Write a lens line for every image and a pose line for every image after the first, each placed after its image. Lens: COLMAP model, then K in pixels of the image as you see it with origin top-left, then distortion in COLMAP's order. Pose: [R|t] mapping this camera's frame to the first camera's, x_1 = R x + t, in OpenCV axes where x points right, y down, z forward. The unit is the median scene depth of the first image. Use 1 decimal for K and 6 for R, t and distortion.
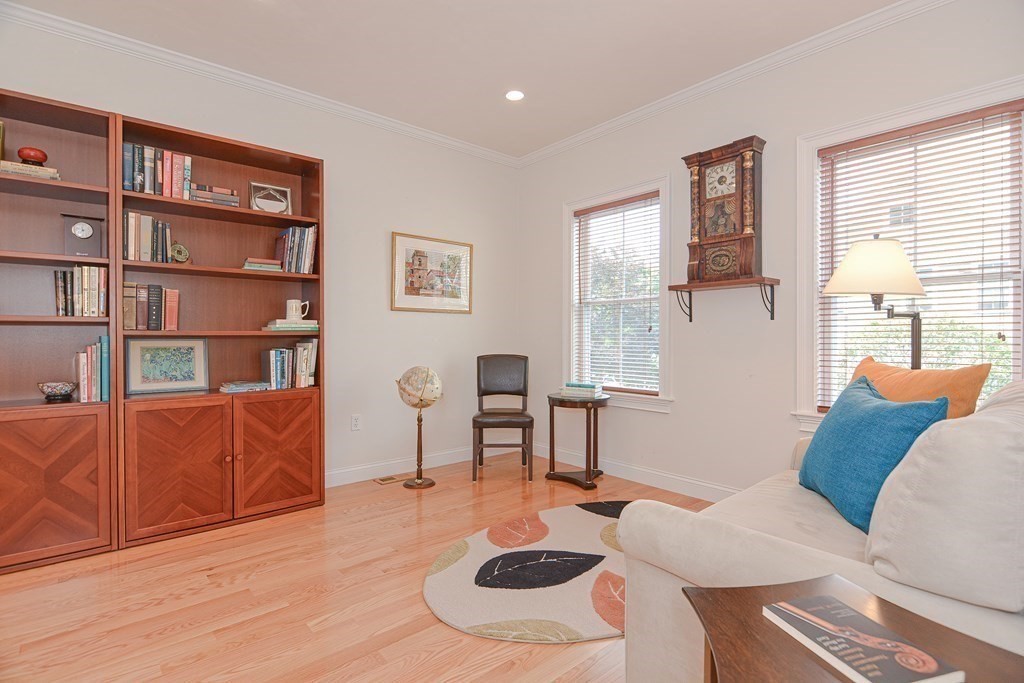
lens RADIAL K [[497.5, 0, 508.6], [0, 497.5, 336.4], [0, 0, 1]] dist [0.003079, -0.007364]
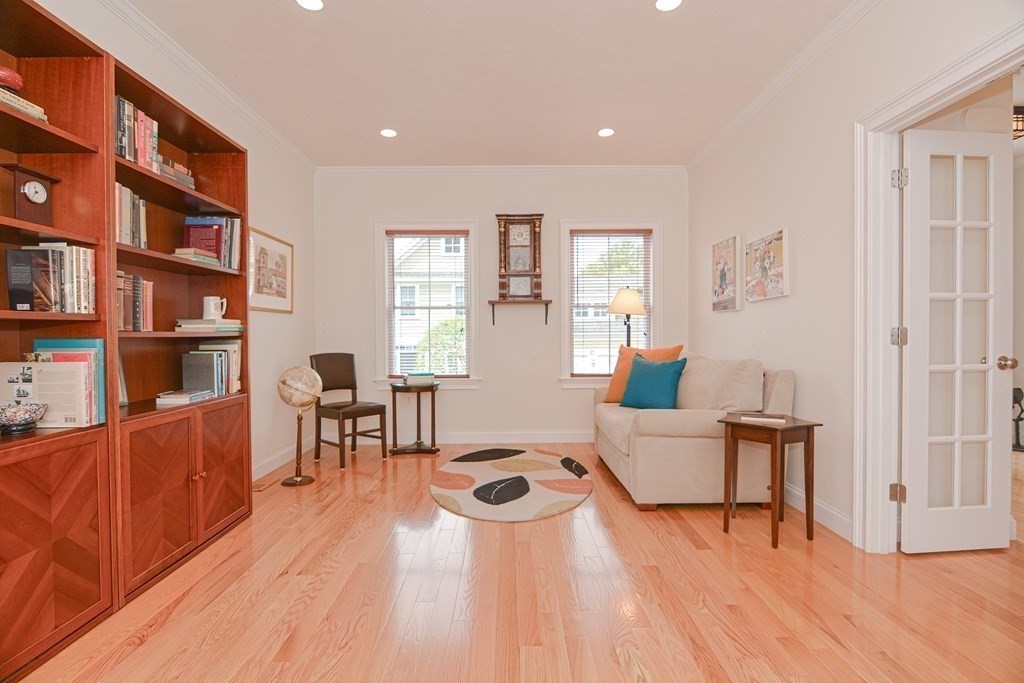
lens RADIAL K [[497.5, 0, 508.6], [0, 497.5, 336.4], [0, 0, 1]] dist [0.003079, -0.007364]
pose [[0.648212, -0.007655, 0.761422, -0.803588], [0.004707, 0.999971, 0.006045, -0.005289], [-0.761446, -0.000334, 0.648229, 0.013527]]
